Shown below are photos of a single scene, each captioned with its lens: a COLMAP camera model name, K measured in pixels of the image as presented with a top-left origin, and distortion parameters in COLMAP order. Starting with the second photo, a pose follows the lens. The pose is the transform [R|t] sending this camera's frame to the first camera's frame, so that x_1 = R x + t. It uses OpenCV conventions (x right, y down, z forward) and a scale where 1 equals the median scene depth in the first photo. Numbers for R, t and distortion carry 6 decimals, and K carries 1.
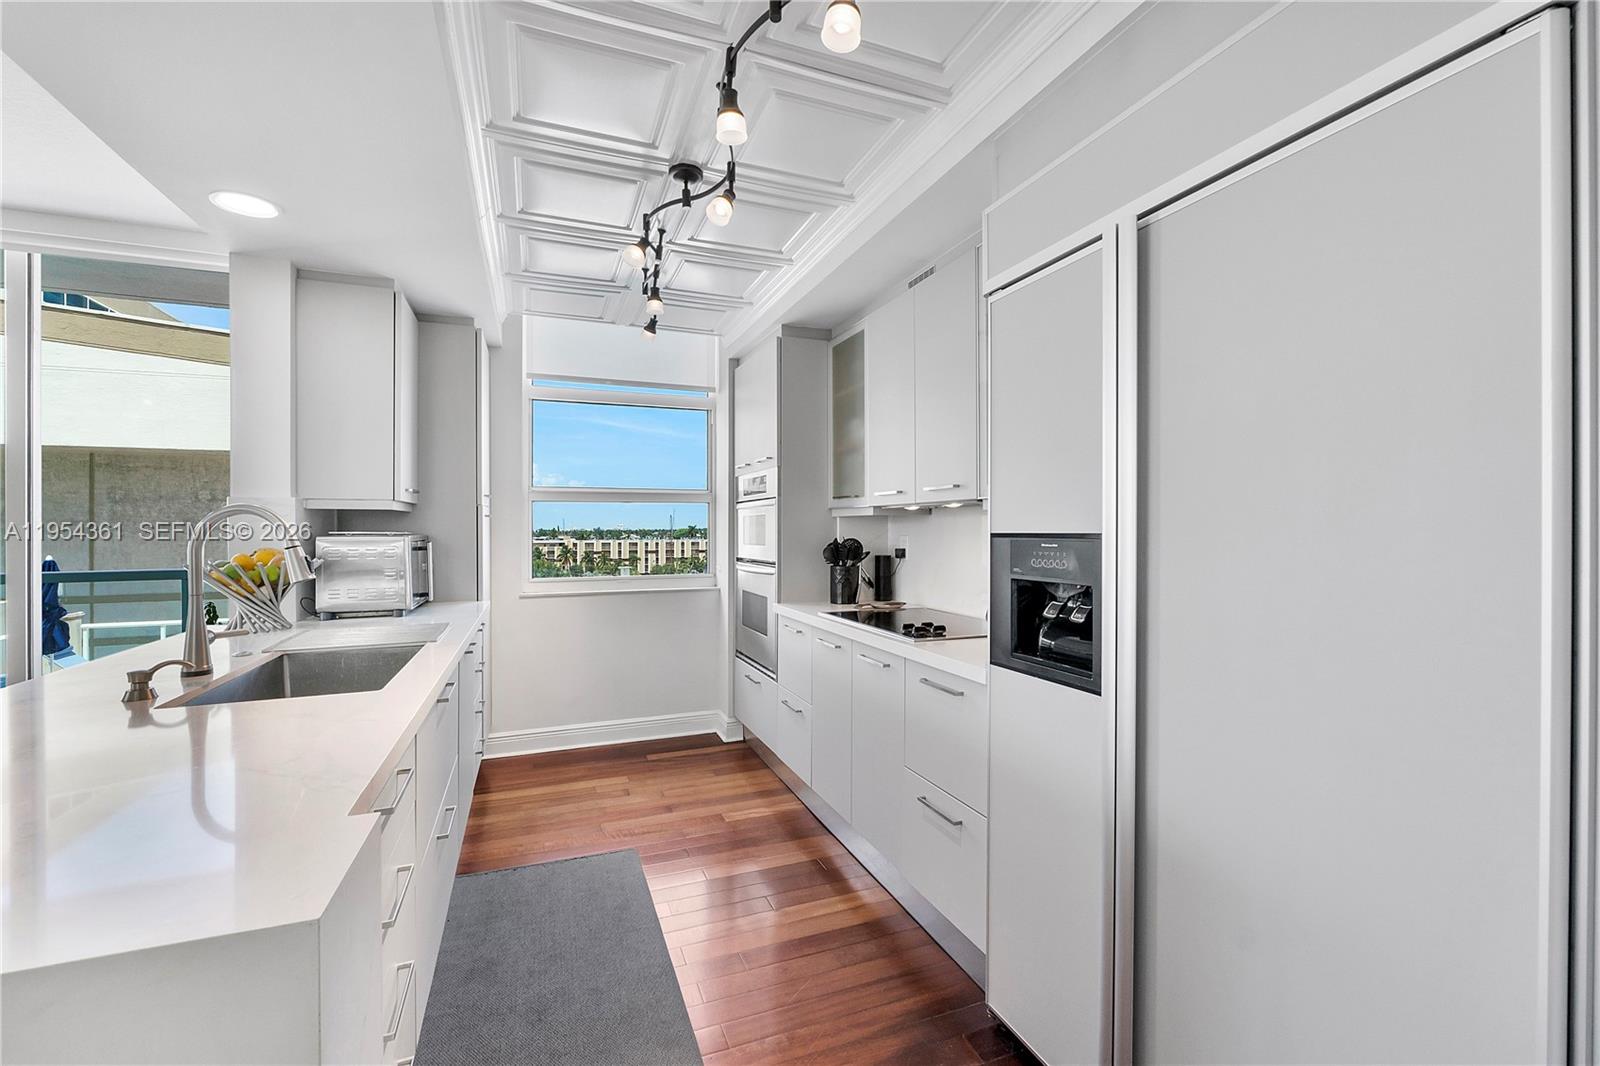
lens RADIAL K [[674.9, 0, 804.0], [0, 674.9, 530.5], [0, 0, 1]] dist [-0.003909, -0.000845]
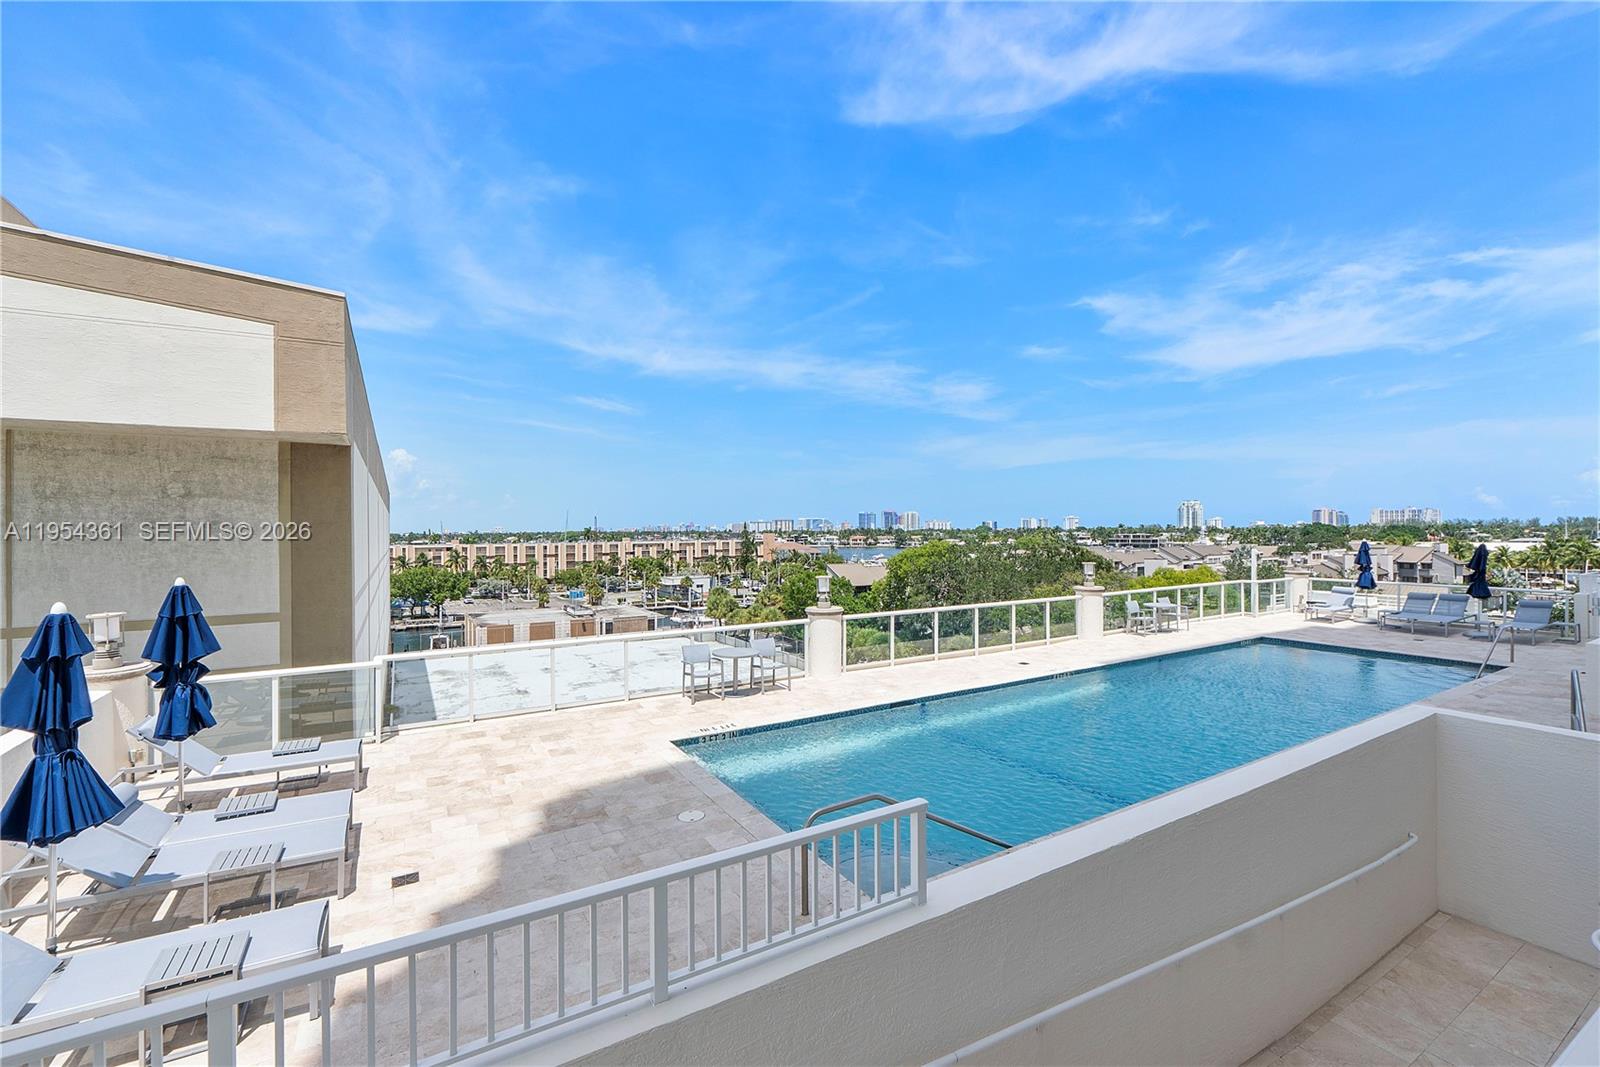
lens RADIAL K [[674.9, 0, 804.0], [0, 674.9, 531.0], [0, 0, 1]] dist [-0.003909, -0.000845]
pose [[0.987645, -0.005924, 0.156596, -1.990899], [0.006155, 0.999981, -0.000989, -0.002261], [-0.156588, 0.001940, 0.987662, 0.924481]]
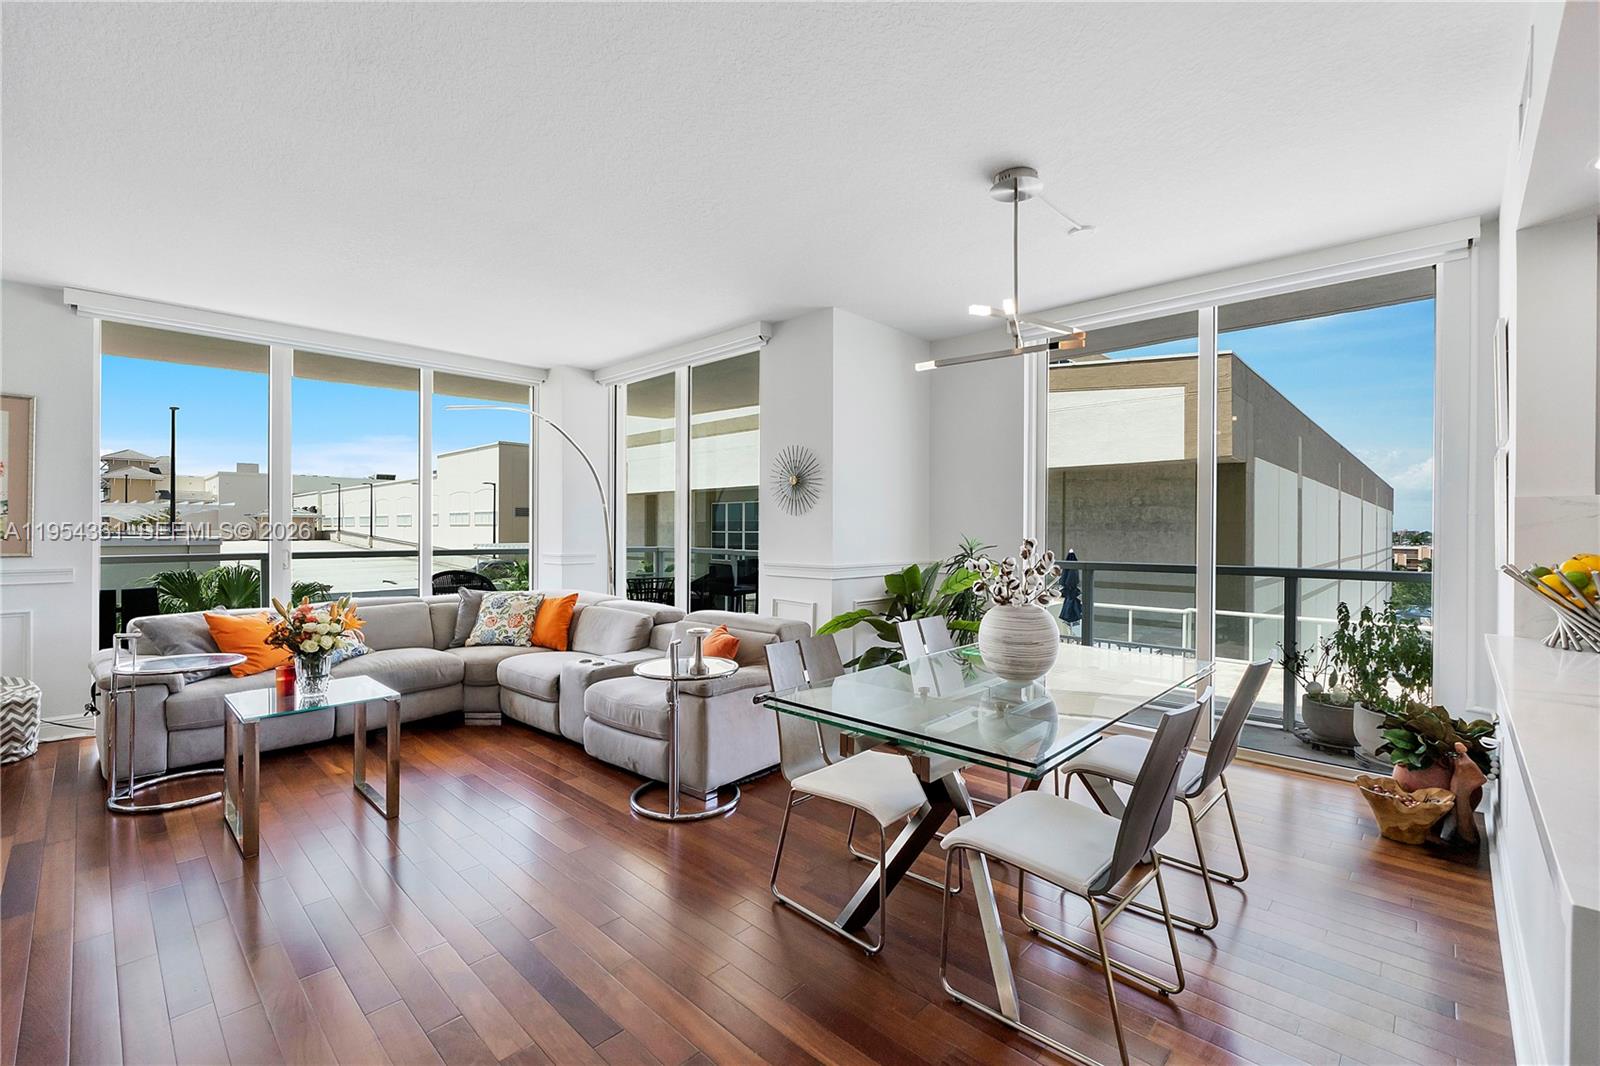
lens RADIAL K [[687.3, 0, 805.1], [0, 687.3, 532.6], [0, 0, 1]] dist [-0.004293, -0.000558]
pose [[0.422075, 0.009217, -0.906514, -0.301712], [-0.008374, 0.999945, 0.006268, 0.000747], [0.906522, 0.004946, 0.422129, -0.198940]]
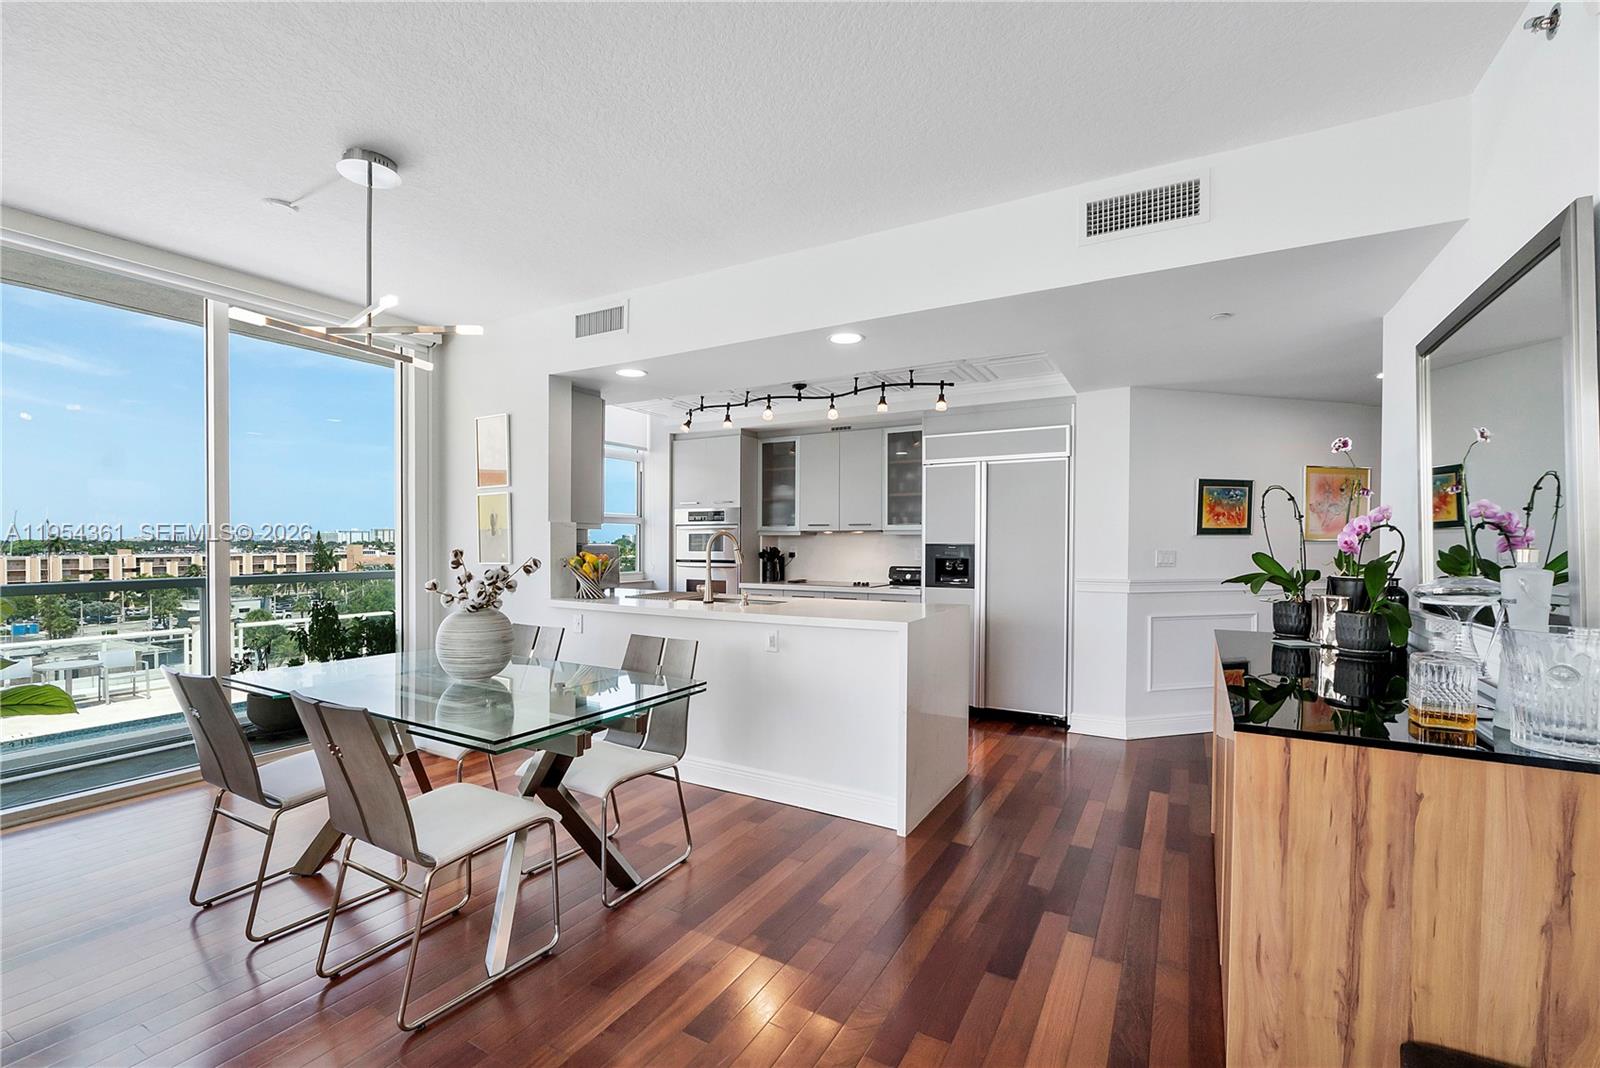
lens RADIAL K [[680.5, 0, 802.0], [0, 680.5, 553.0], [0, 0, 1]] dist [-0.001843, -0.000323]
pose [[0.780624, -0.006446, 0.624967, -1.043880], [-0.002112, 0.999914, 0.012952, 0.003137], [-0.624997, -0.011431, 0.780543, -0.523613]]
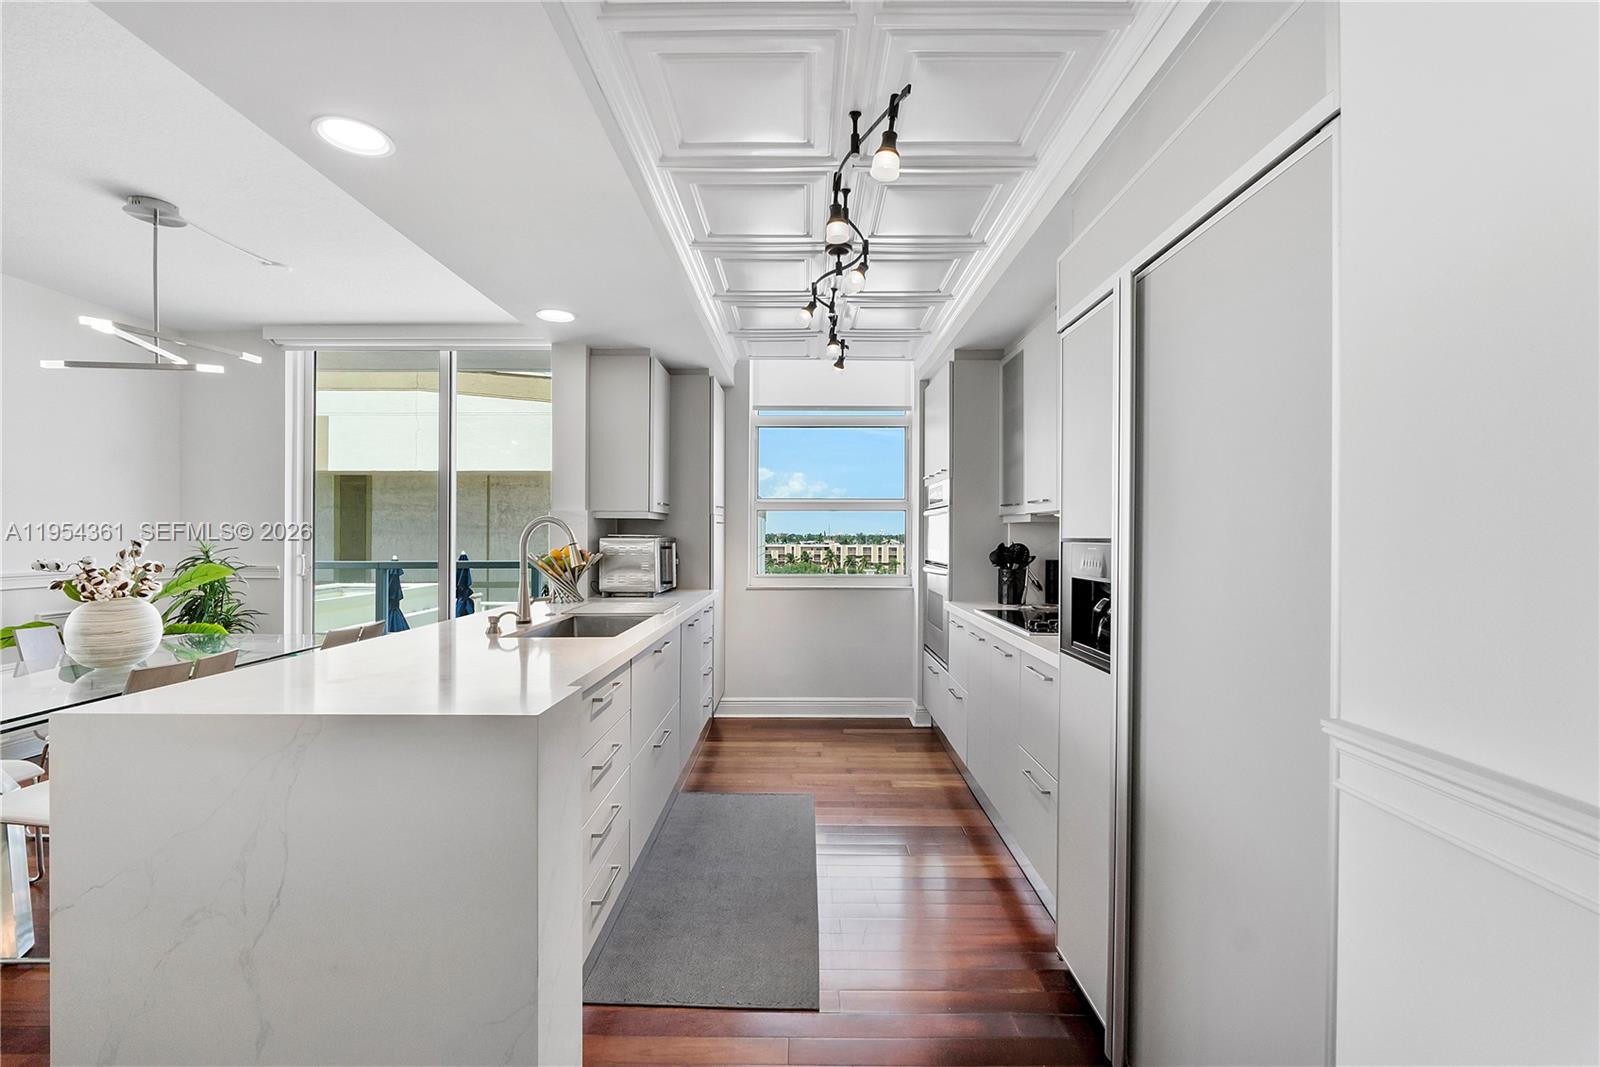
lens RADIAL K [[676.9, 0, 804.9], [0, 676.9, 534.0], [0, 0, 1]] dist [-0.007186, -0.000274]
pose [[0.929201, 0.004652, -0.369545, 0.150891], [-0.005681, 0.999982, -0.001697, 0.000578], [0.369531, 0.003676, 0.929211, -0.120131]]
